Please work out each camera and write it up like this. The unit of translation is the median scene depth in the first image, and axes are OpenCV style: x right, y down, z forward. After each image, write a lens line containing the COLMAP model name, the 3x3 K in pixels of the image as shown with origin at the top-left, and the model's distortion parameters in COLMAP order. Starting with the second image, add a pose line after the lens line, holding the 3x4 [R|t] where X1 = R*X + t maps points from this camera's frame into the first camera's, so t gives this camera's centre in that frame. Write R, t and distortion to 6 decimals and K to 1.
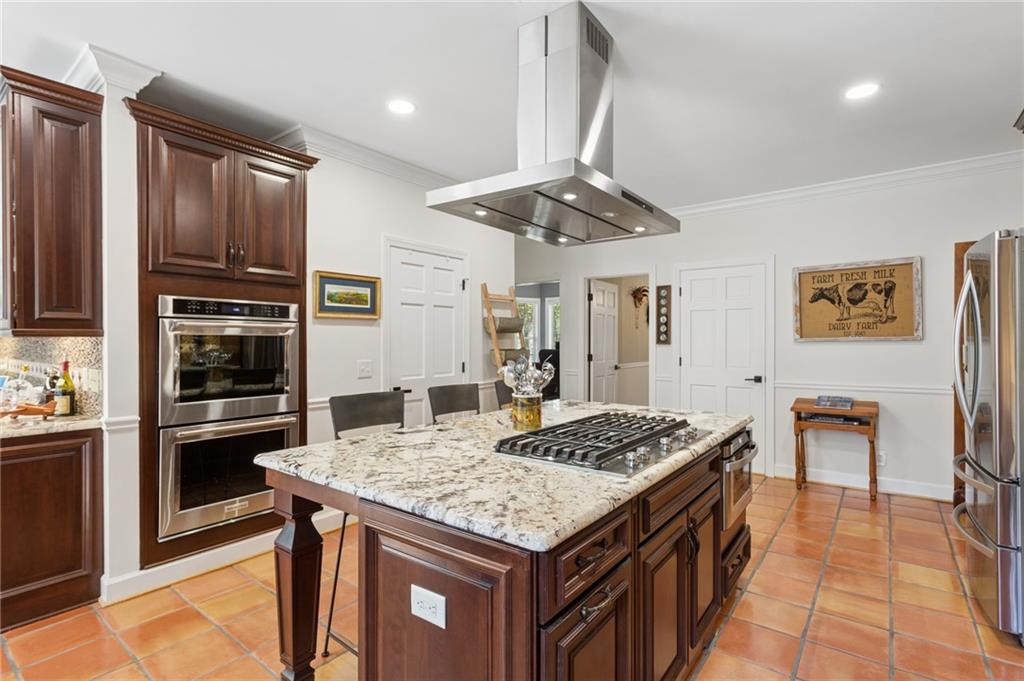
lens RADIAL K [[491.3, 0, 515.5], [0, 491.3, 340.3], [0, 0, 1]] dist [0.010055, -0.001078]
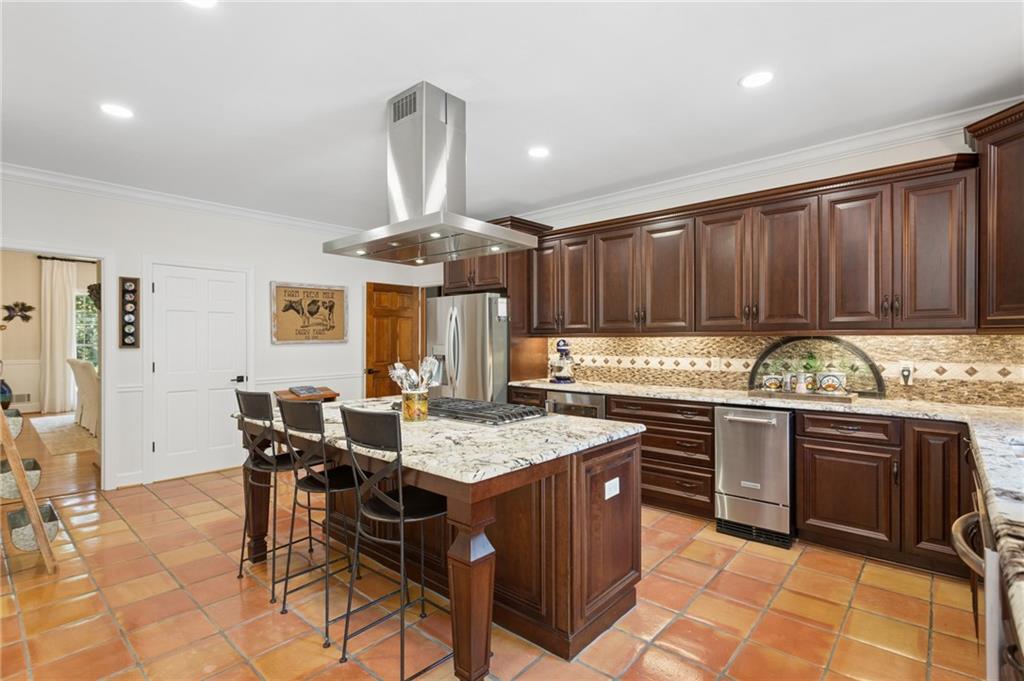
lens RADIAL K [[491.3, 0, 515.6], [0, 491.3, 340.1], [0, 0, 1]] dist [0.010055, -0.001078]
pose [[0.080051, -0.000838, 0.996790, -0.581181], [-0.001634, 0.999998, 0.000972, -0.008578], [-0.996789, -0.001706, 0.080049, 0.338763]]
